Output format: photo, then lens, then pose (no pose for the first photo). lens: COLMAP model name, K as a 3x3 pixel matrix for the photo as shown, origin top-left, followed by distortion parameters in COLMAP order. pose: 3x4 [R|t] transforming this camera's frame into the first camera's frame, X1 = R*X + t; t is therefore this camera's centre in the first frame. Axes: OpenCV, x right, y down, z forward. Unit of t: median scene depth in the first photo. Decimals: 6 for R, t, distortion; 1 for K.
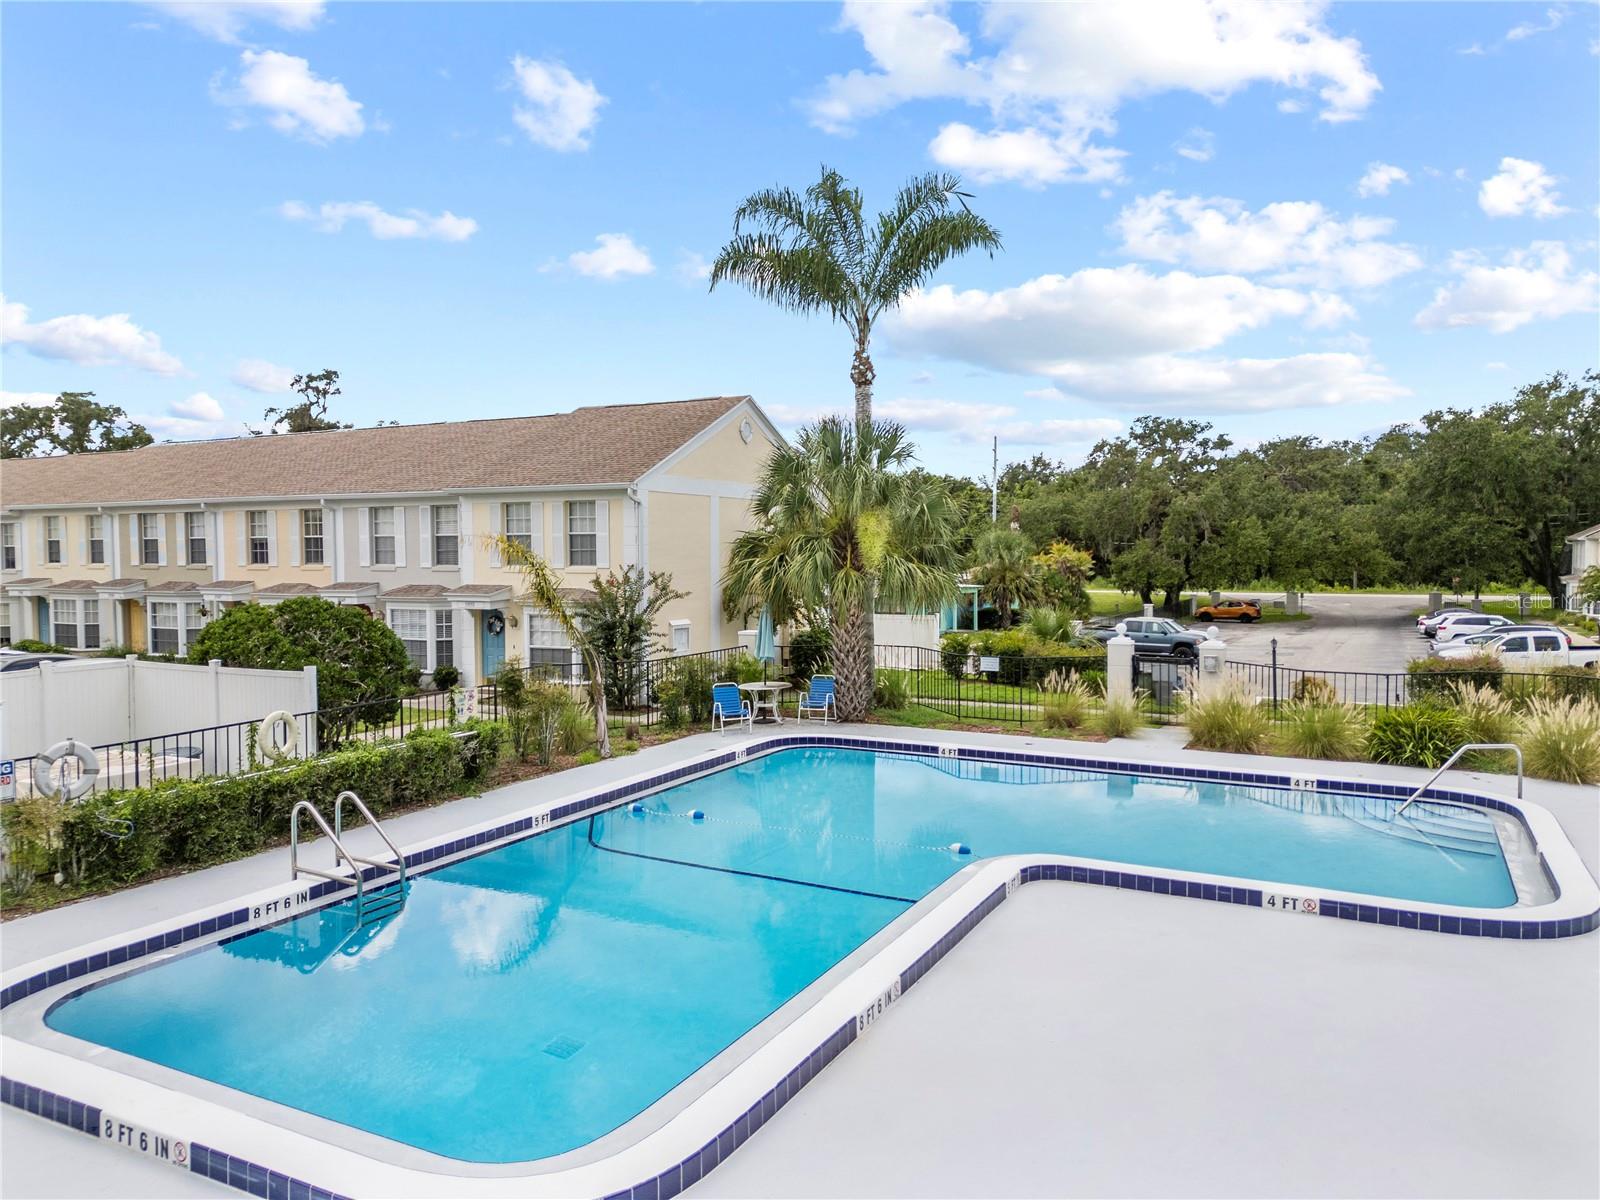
lens RADIAL K [[1107.5, 0, 800.0], [0, 1107.5, 600.0], [0, 0, 1]] dist [0.037554, -0.000024]
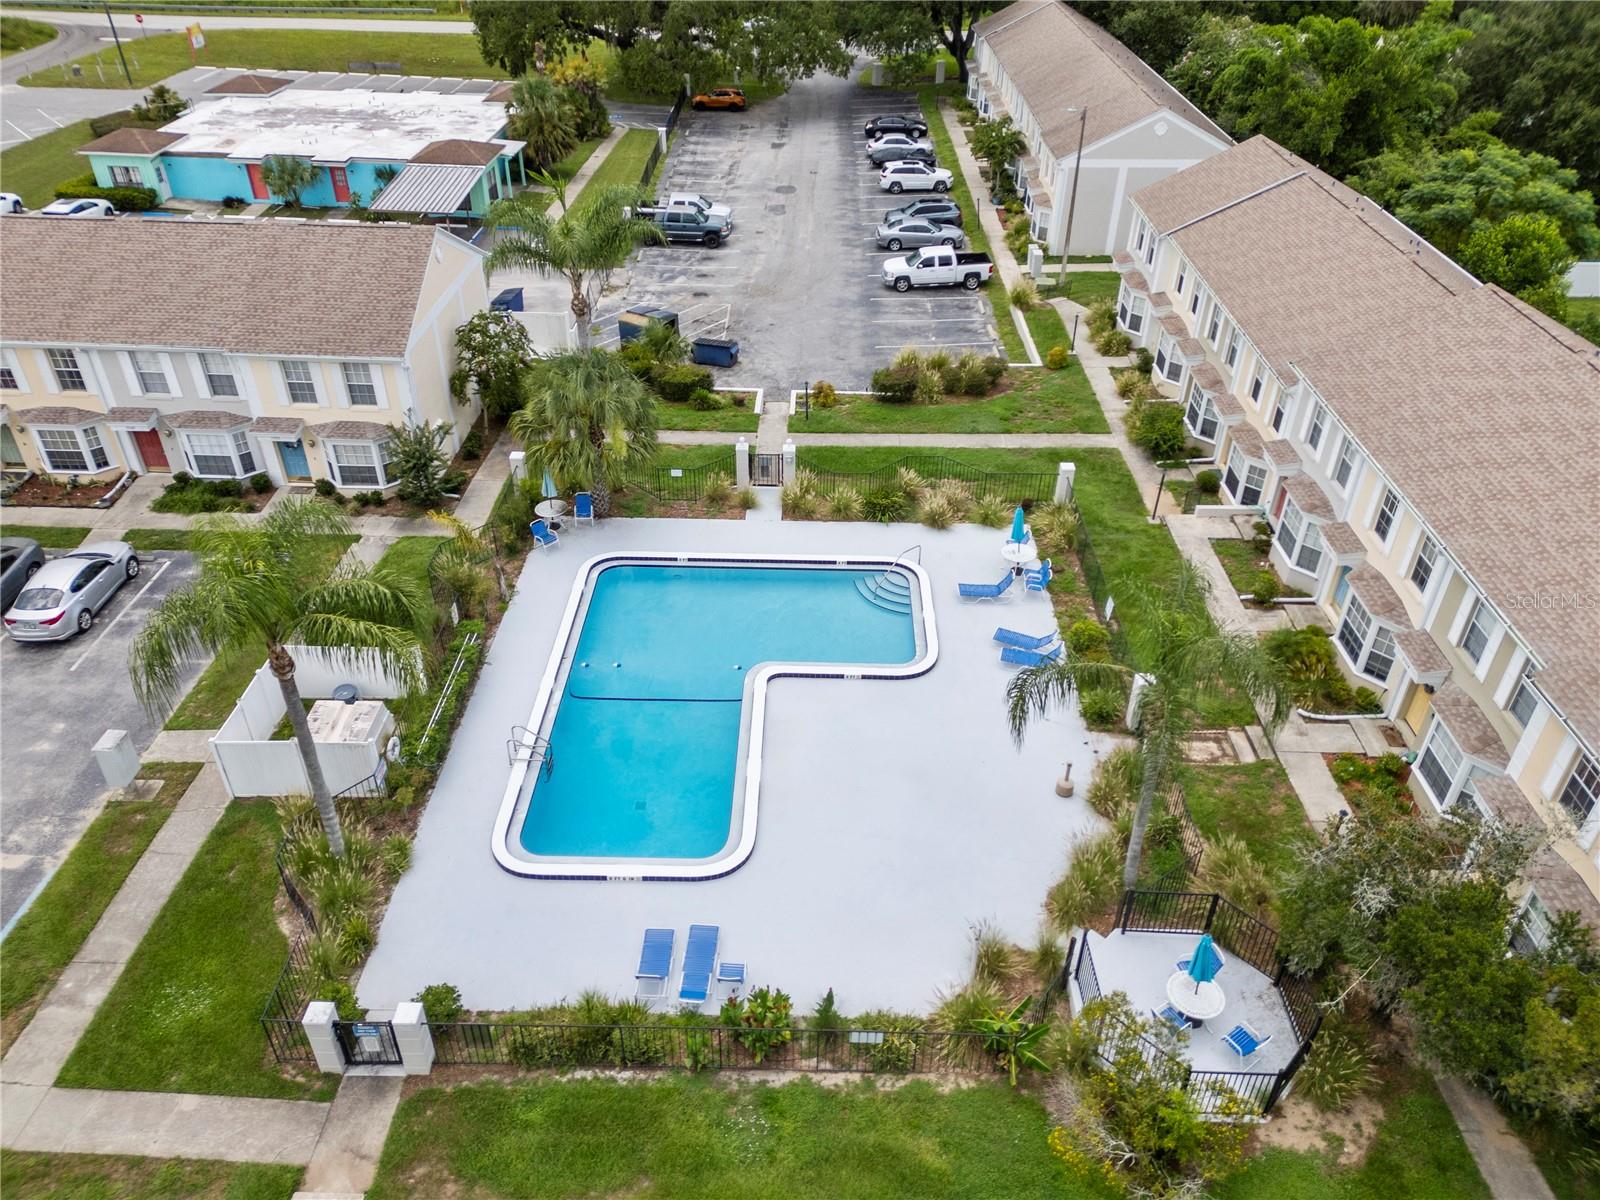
lens RADIAL K [[1148.5, 0, 801.9], [0, 1148.5, 550.2], [0, 0, 1]] dist [0.024273, -0.004546]
pose [[0.893619, -0.229795, 0.385538, -0.280907], [0.002107, 0.861130, 0.508380, -0.560201], [-0.448822, -0.453486, 0.770006, -0.412721]]
